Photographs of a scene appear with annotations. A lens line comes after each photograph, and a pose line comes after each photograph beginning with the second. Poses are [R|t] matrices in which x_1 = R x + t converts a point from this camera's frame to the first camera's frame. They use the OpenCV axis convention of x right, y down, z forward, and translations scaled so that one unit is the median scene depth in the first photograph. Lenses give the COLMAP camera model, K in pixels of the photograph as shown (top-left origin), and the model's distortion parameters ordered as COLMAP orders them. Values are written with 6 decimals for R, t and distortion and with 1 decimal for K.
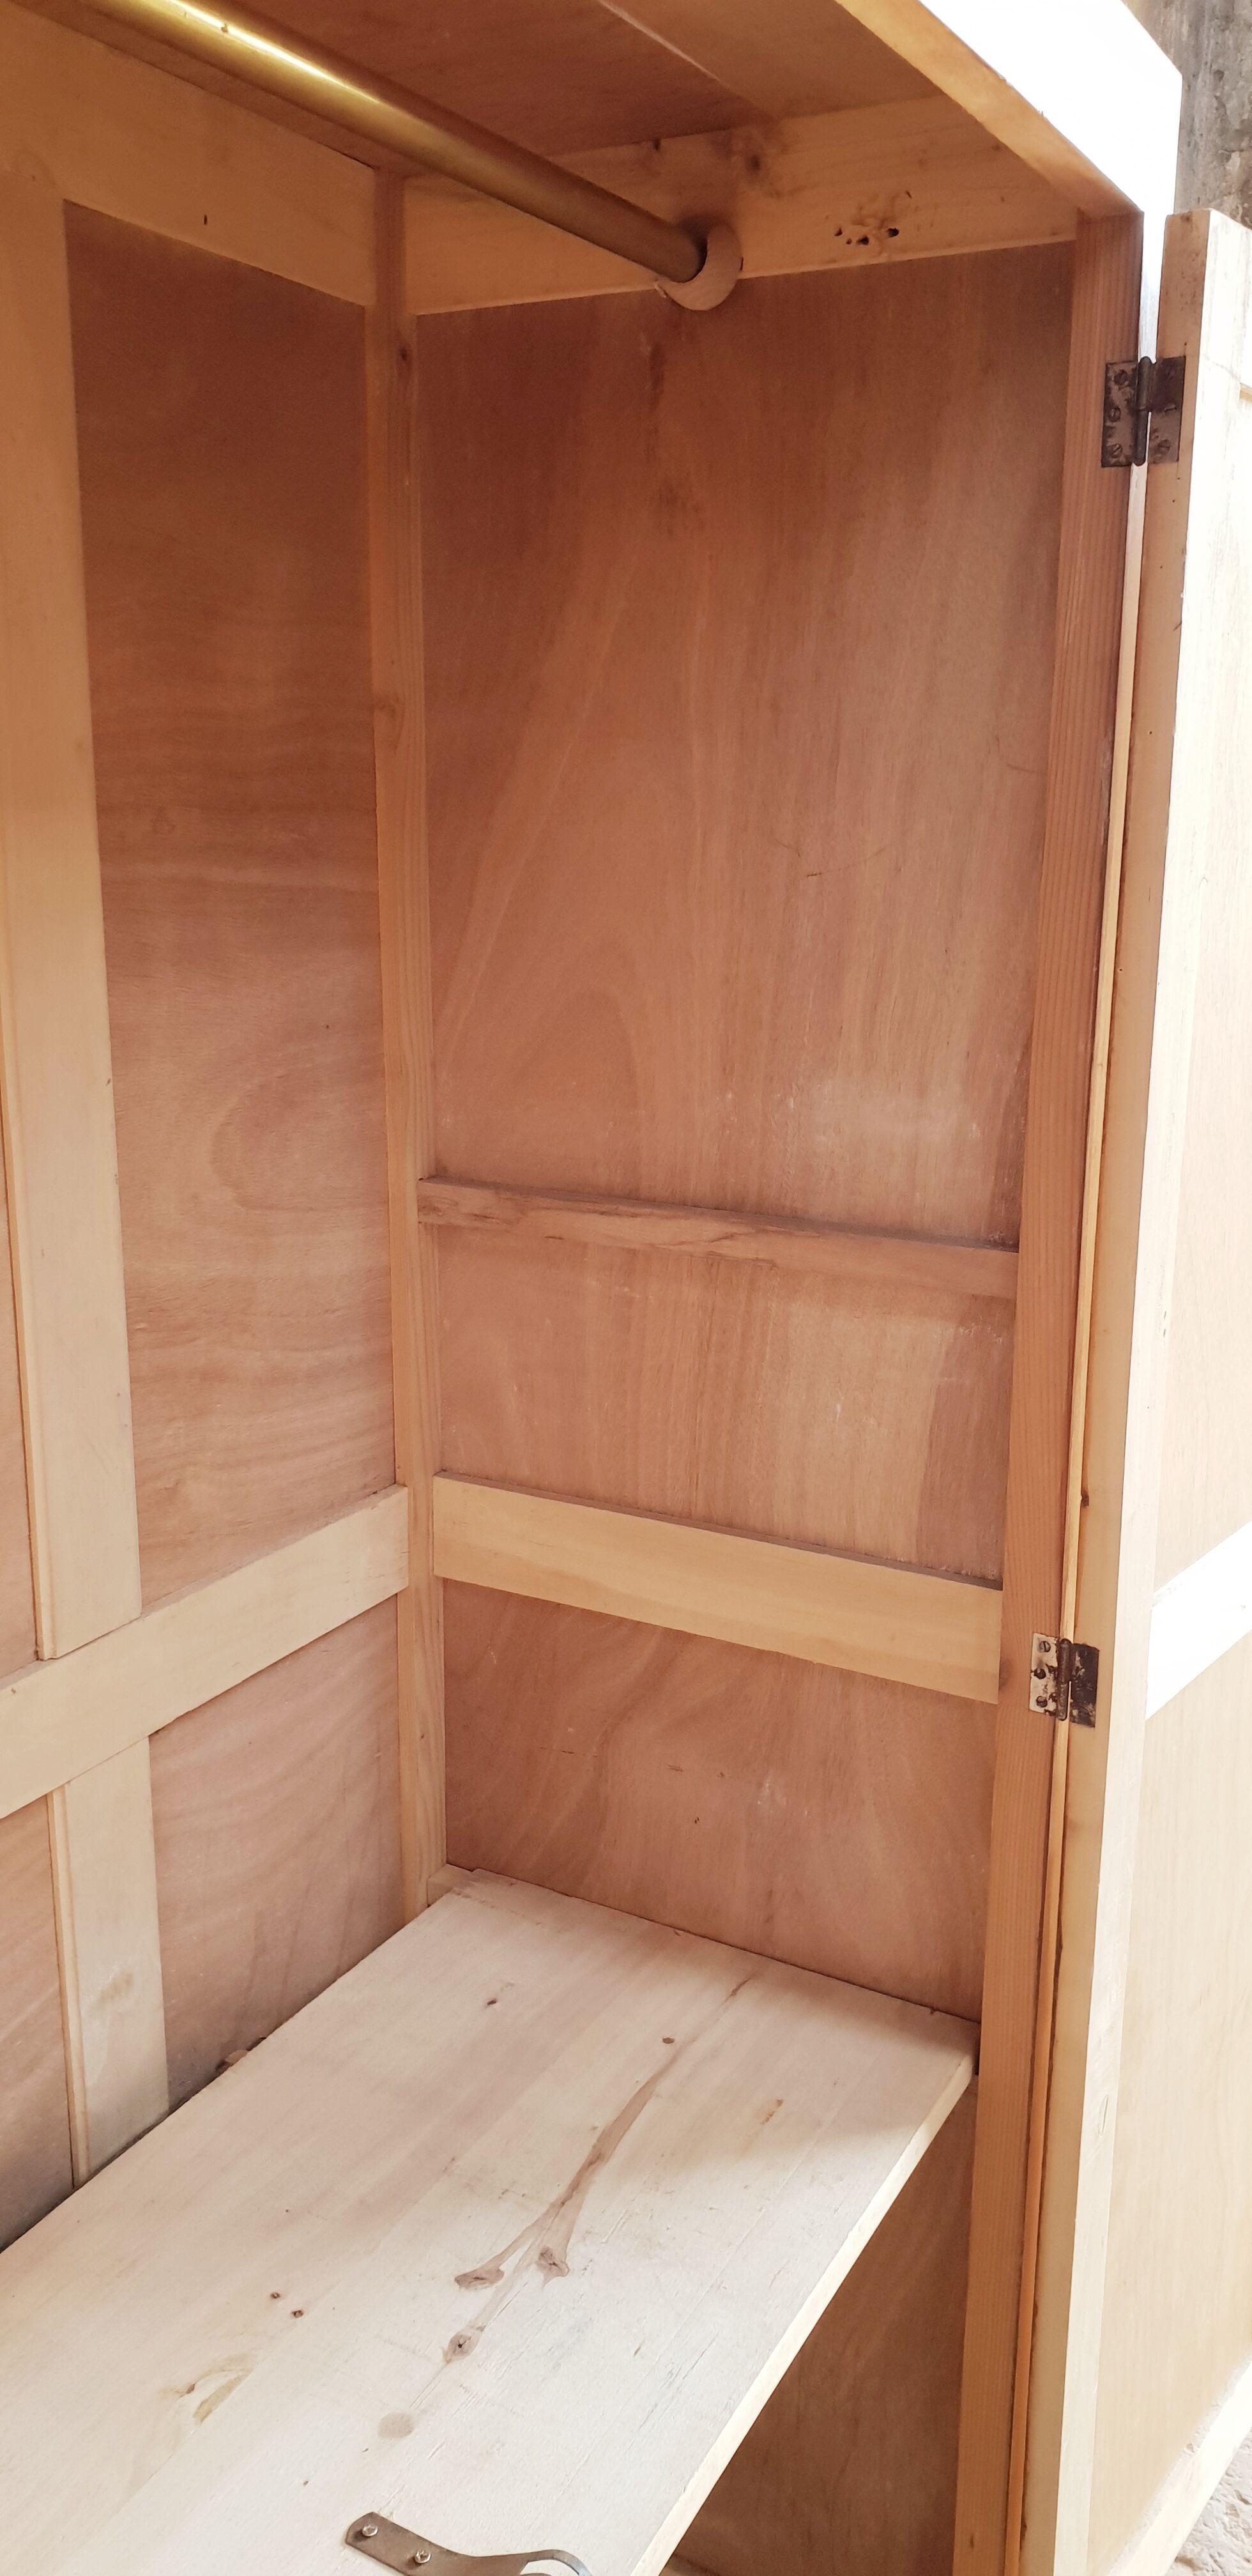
lens RADIAL K [[2042.0, 0, 646.4], [0, 2042.0, 1280.7], [0, 0, 1]] dist [-0.018650, 0.054190]
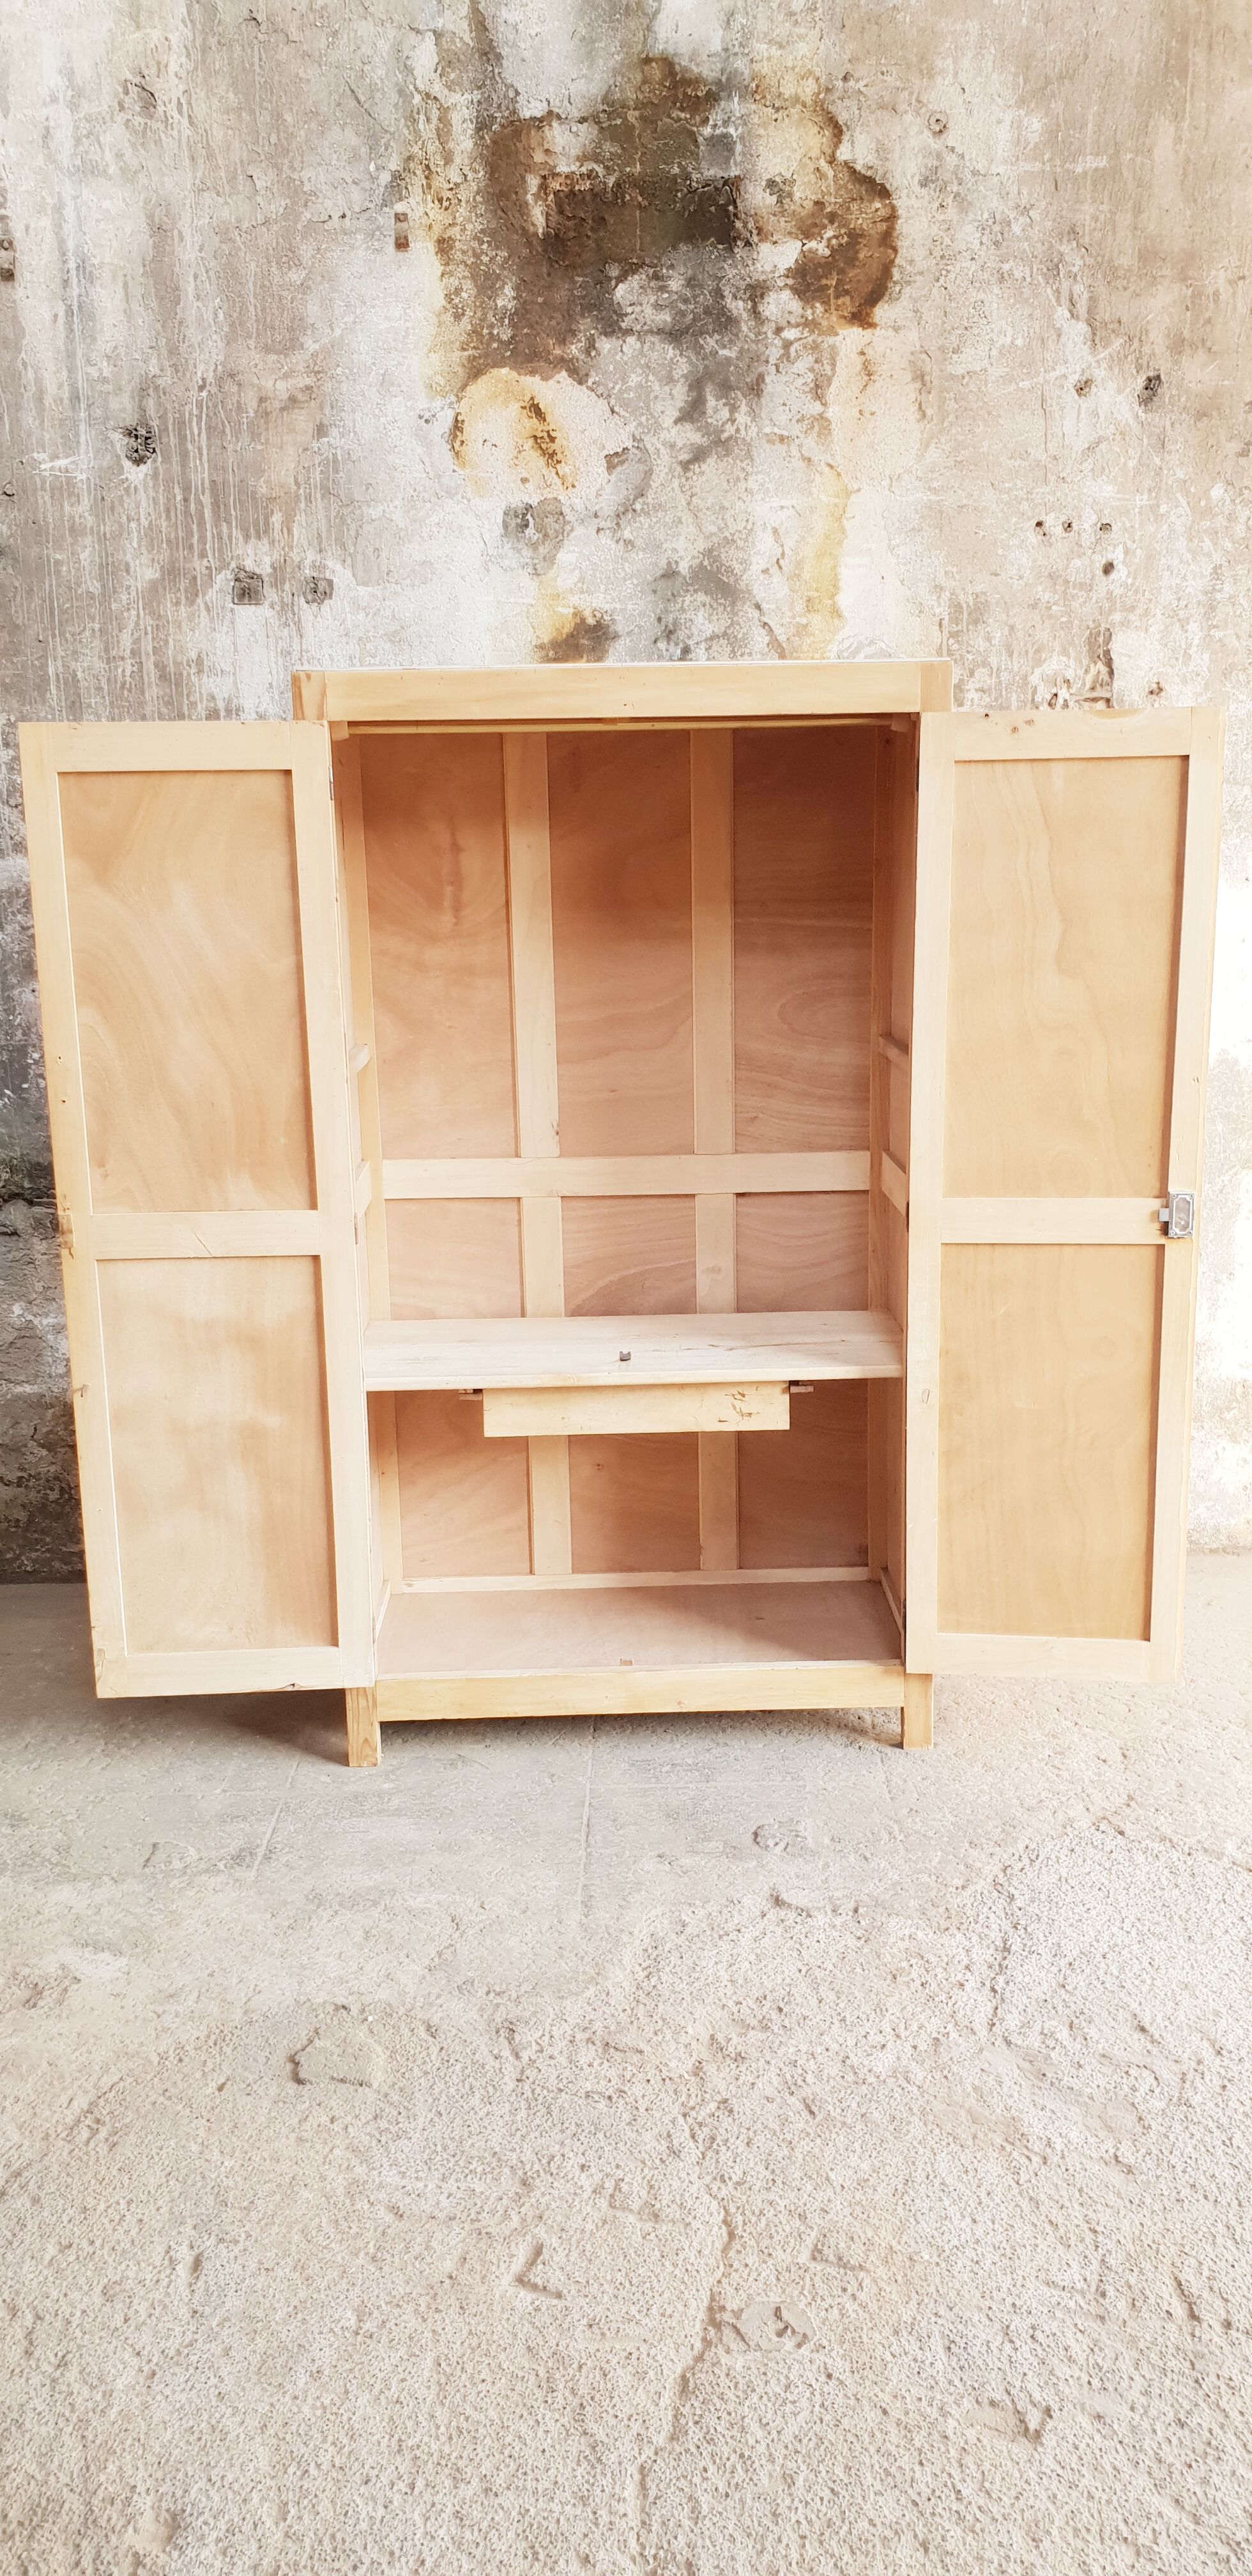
lens RADIAL K [[2042.0, 0, 674.6], [0, 2042.0, 1292.7], [0, 0, 1]] dist [-0.018650, 0.054190]
pose [[0.508004, 0.190010, -0.840136, 2.325463], [-0.184899, 0.976684, 0.109089, 0.043218], [0.841275, 0.099923, 0.531293, -0.708621]]
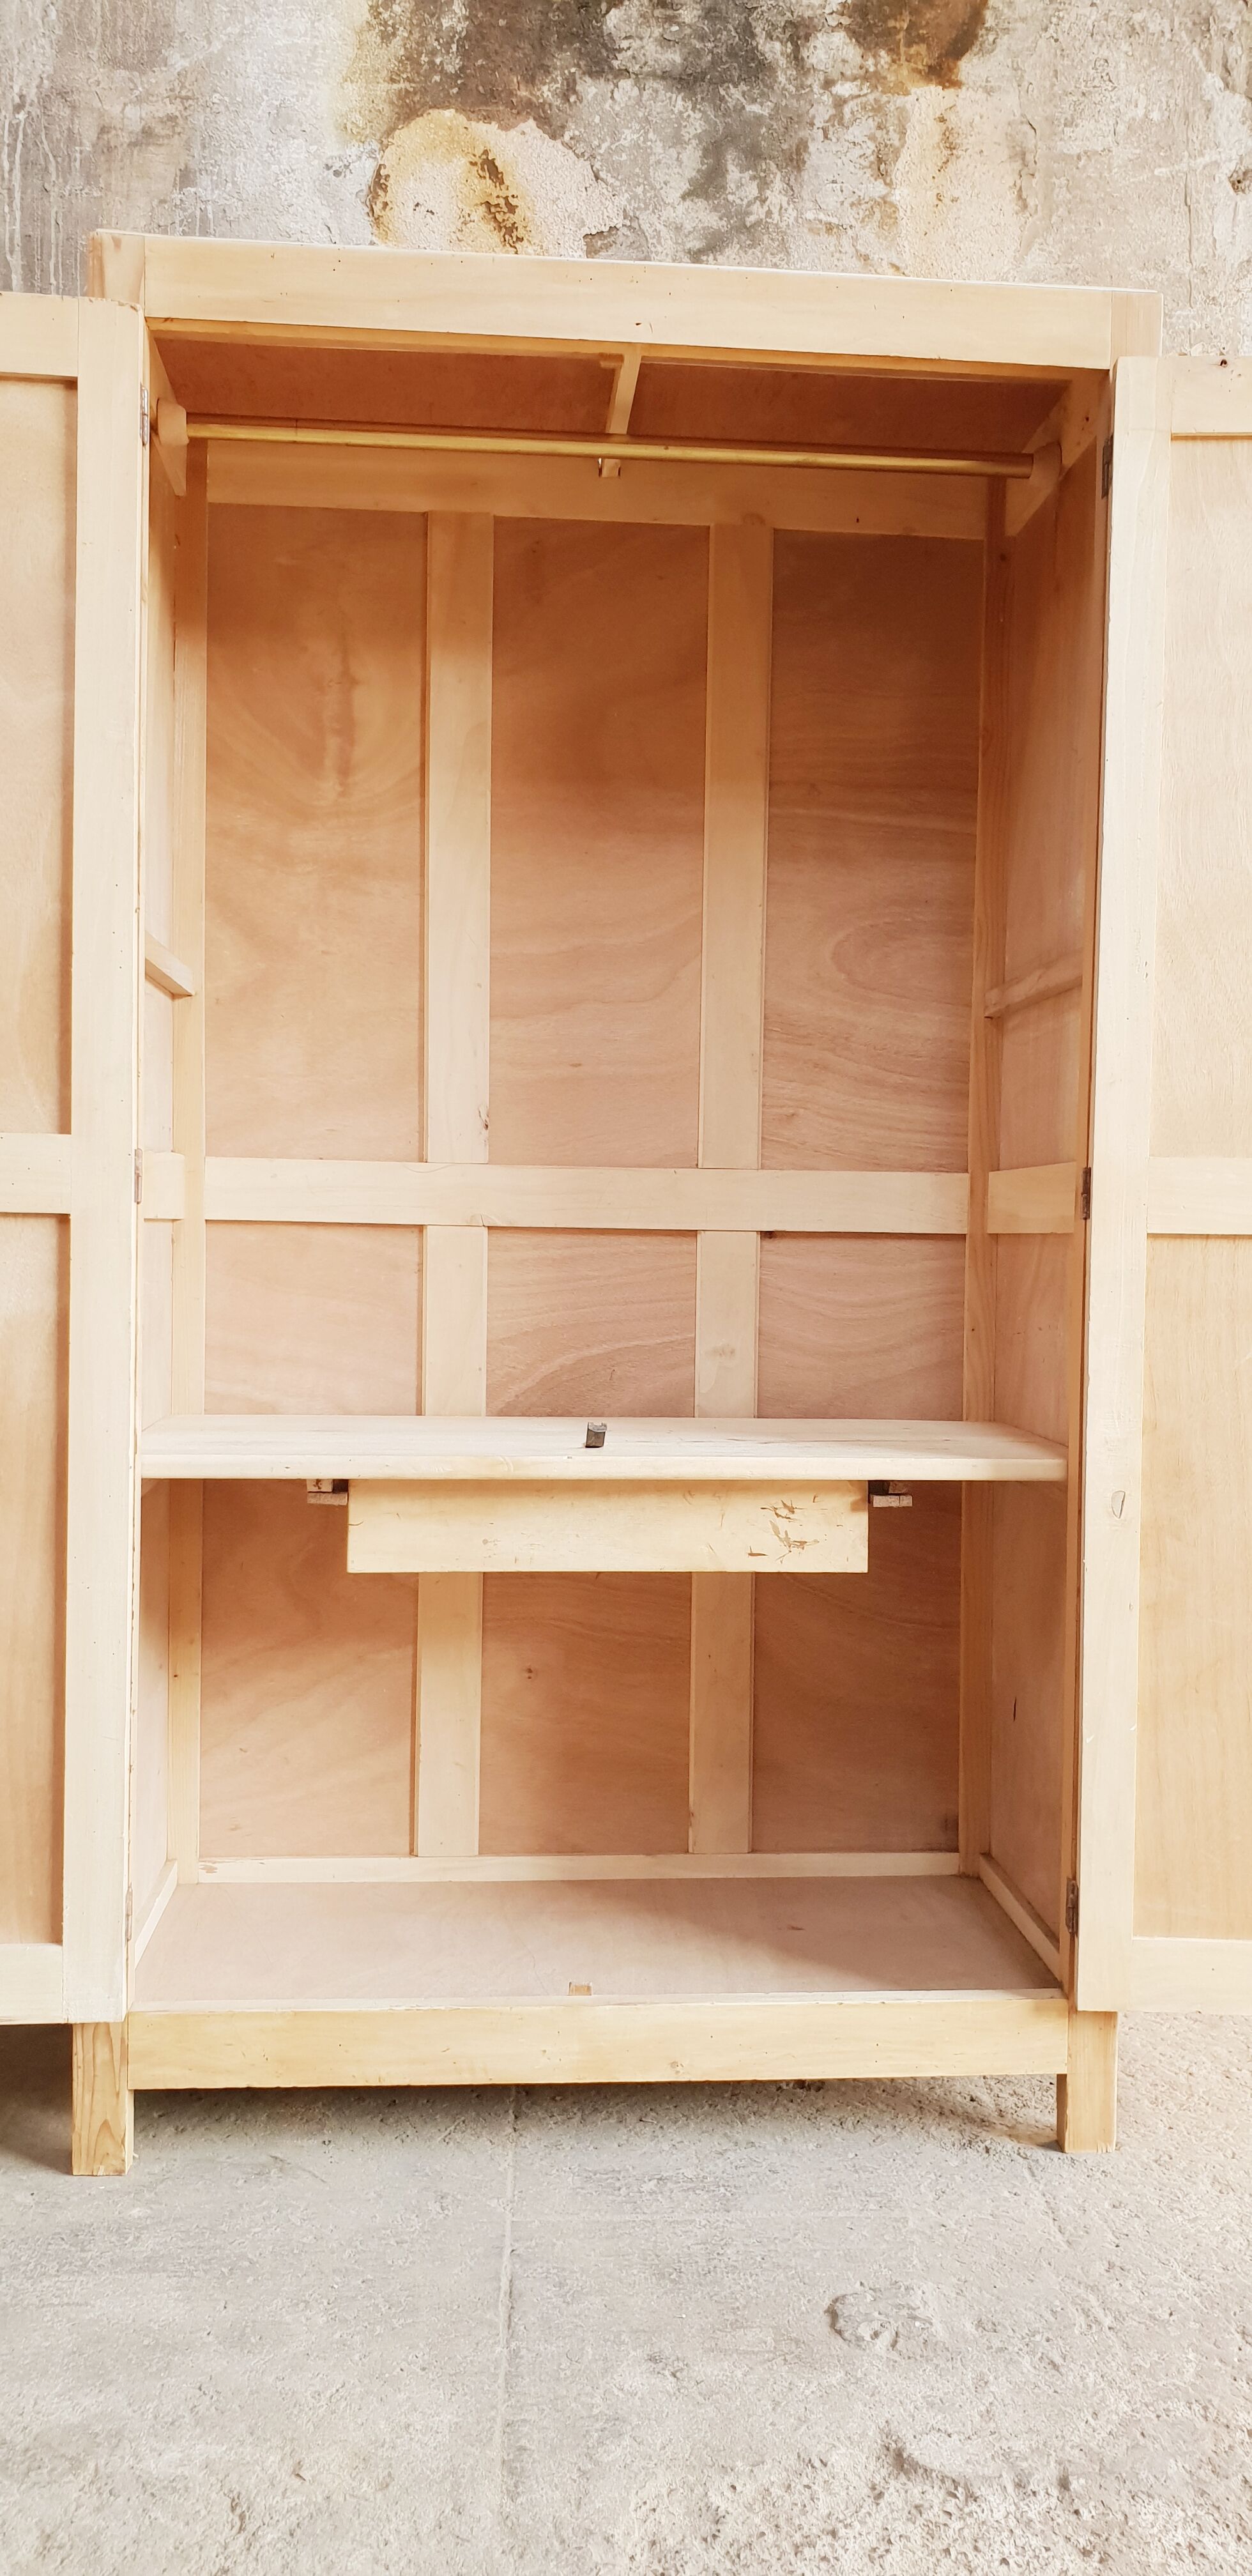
lens RADIAL K [[2042.0, 0, 657.9], [0, 2042.0, 1297.0], [0, 0, 1]] dist [-0.018650, 0.054190]
pose [[0.548324, 0.033384, -0.835600, 1.354877], [-0.208909, 0.972991, -0.098214, 0.489776], [0.809752, 0.228417, 0.540488, -0.143670]]
